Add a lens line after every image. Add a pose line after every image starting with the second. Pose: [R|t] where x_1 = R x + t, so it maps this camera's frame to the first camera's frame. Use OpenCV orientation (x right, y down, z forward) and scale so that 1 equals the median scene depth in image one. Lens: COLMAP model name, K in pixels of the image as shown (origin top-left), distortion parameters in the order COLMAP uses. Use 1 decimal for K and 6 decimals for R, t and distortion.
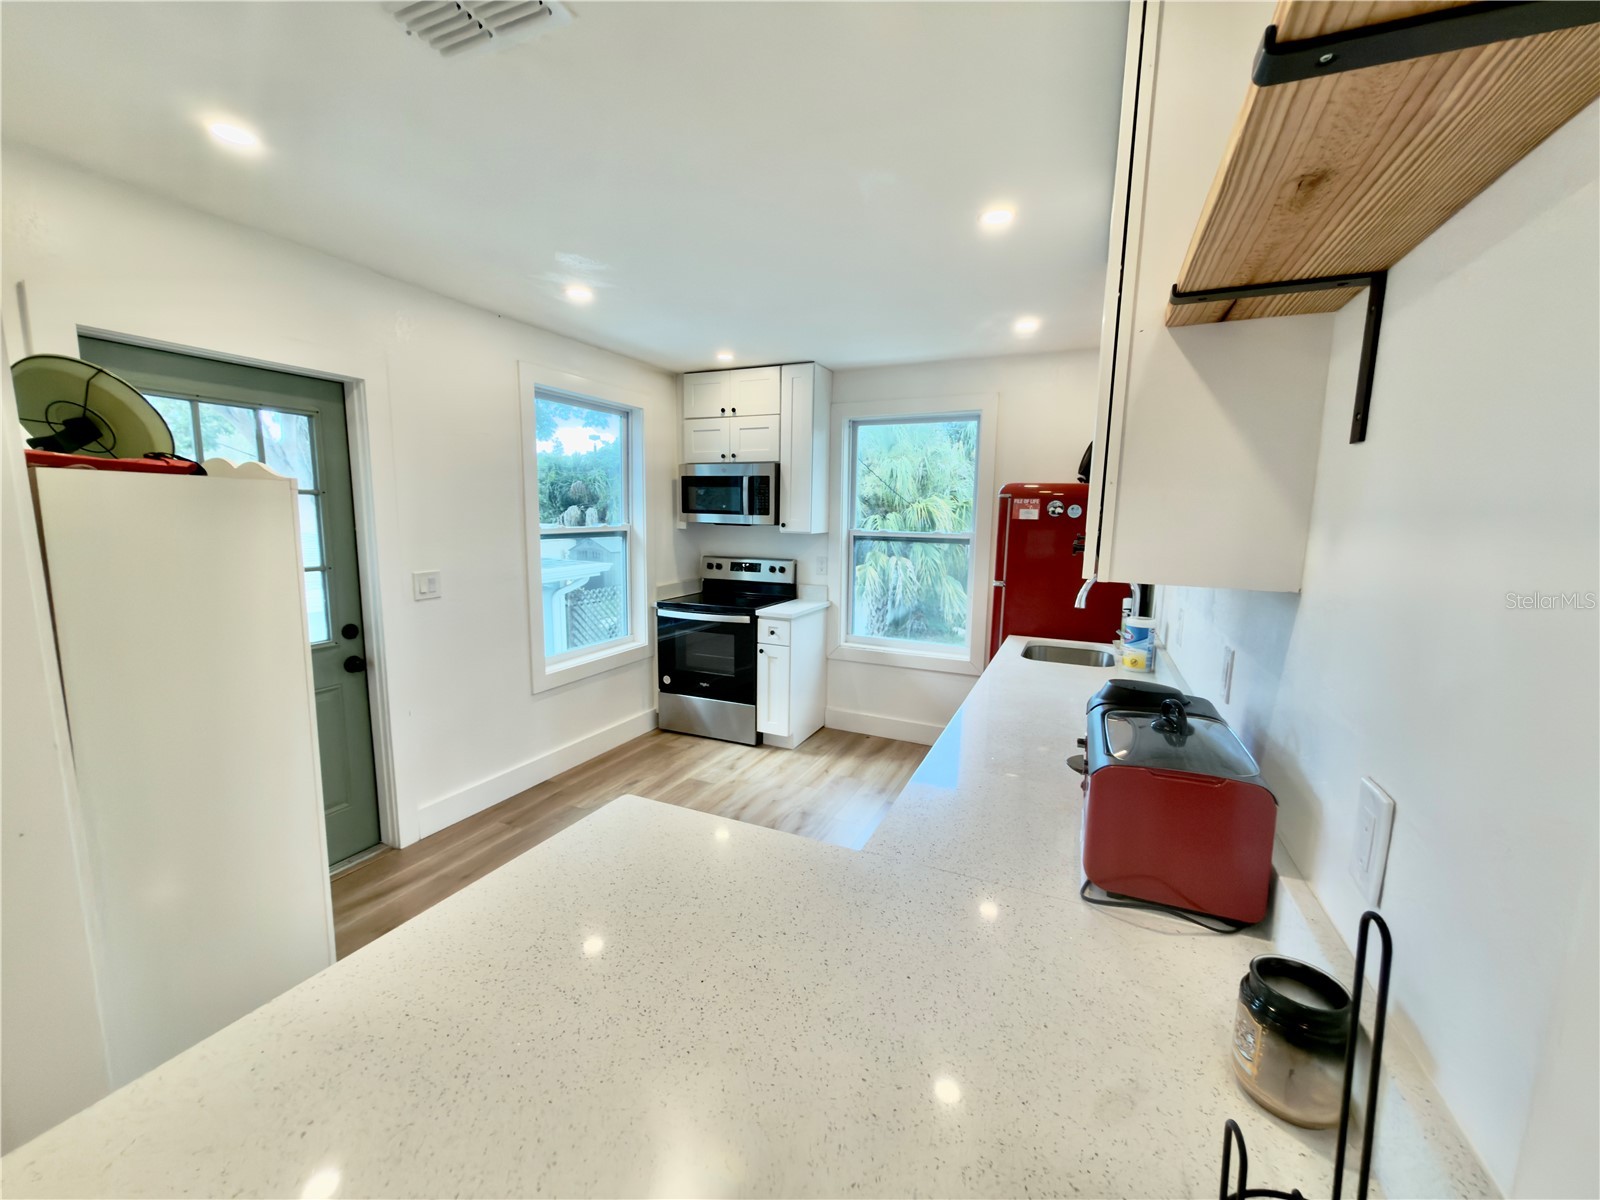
lens RADIAL K [[636.7, 0, 800.8], [0, 636.7, 601.3], [0, 0, 1]] dist [-0.000381, -0.000087]
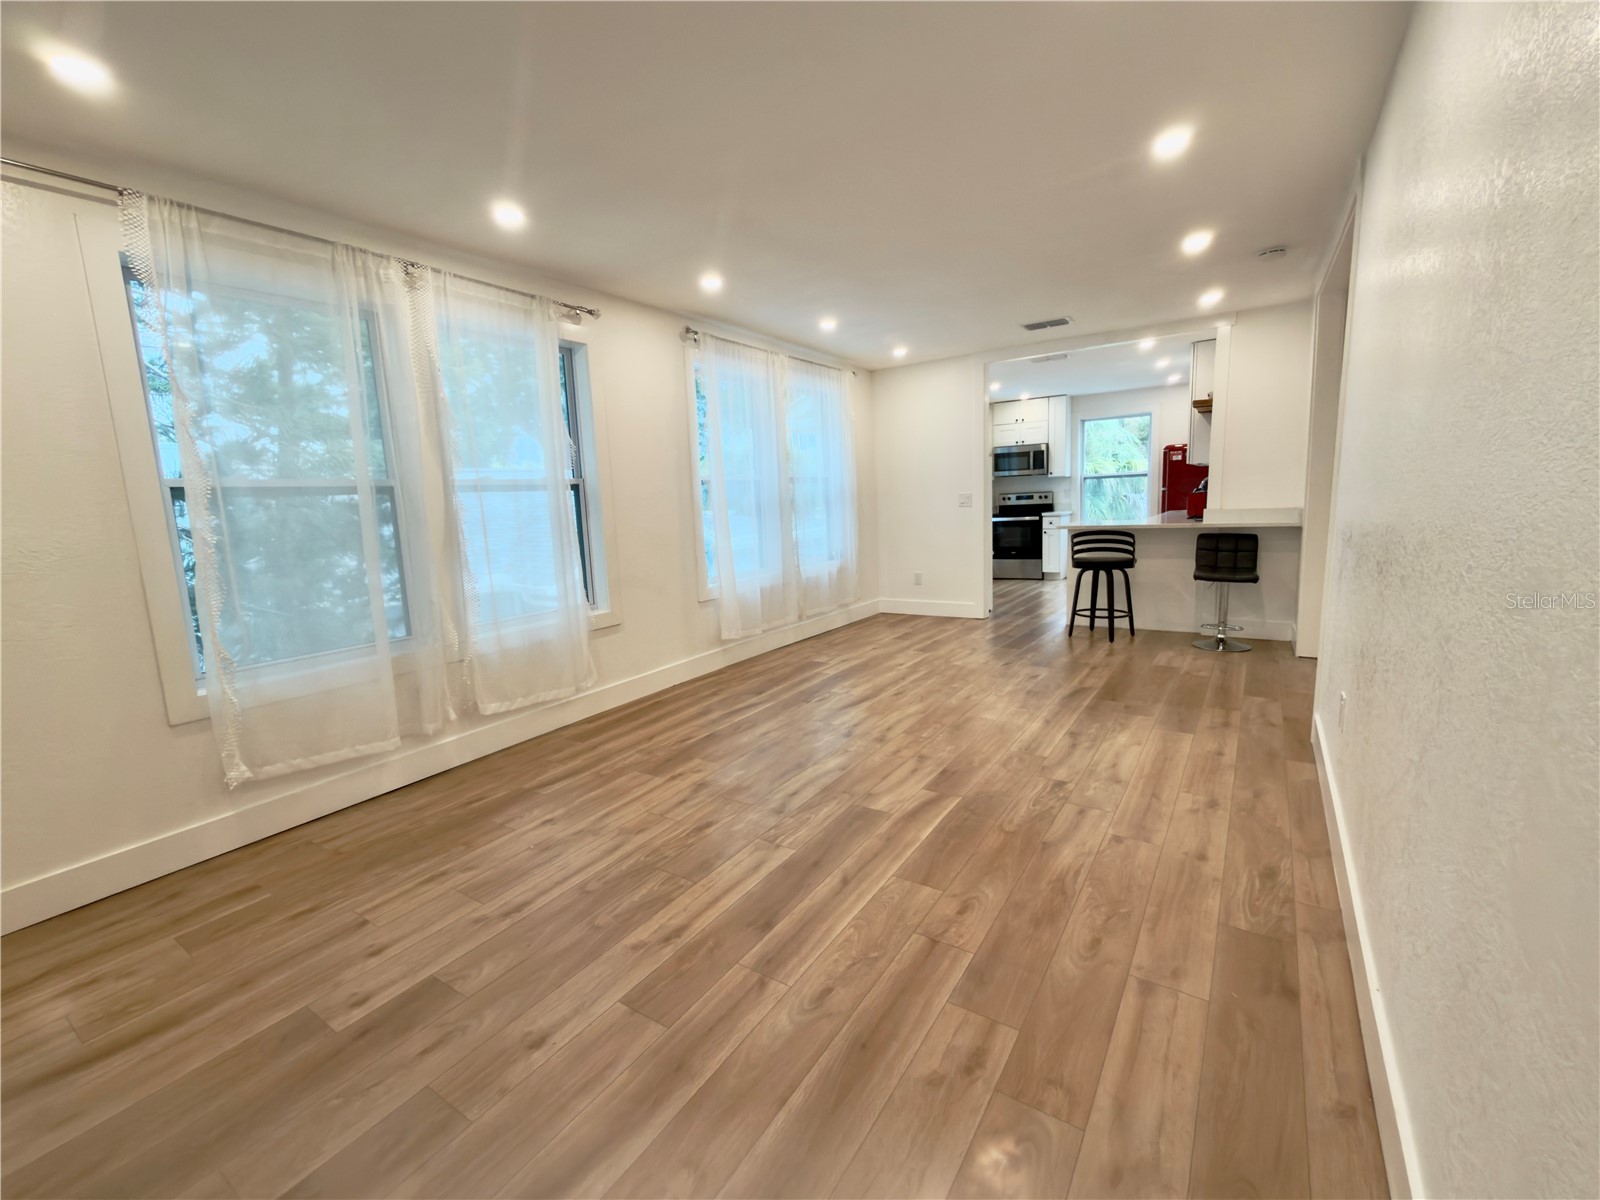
lens RADIAL K [[680.1, 0, 798.0], [0, 680.1, 597.9], [0, 0, 1]] dist [-0.001788, -0.000192]
pose [[0.983847, -0.037273, -0.175089, -0.488447], [0.039189, 0.999204, 0.007494, 0.249287], [0.174670, -0.014235, 0.984524, -1.402650]]
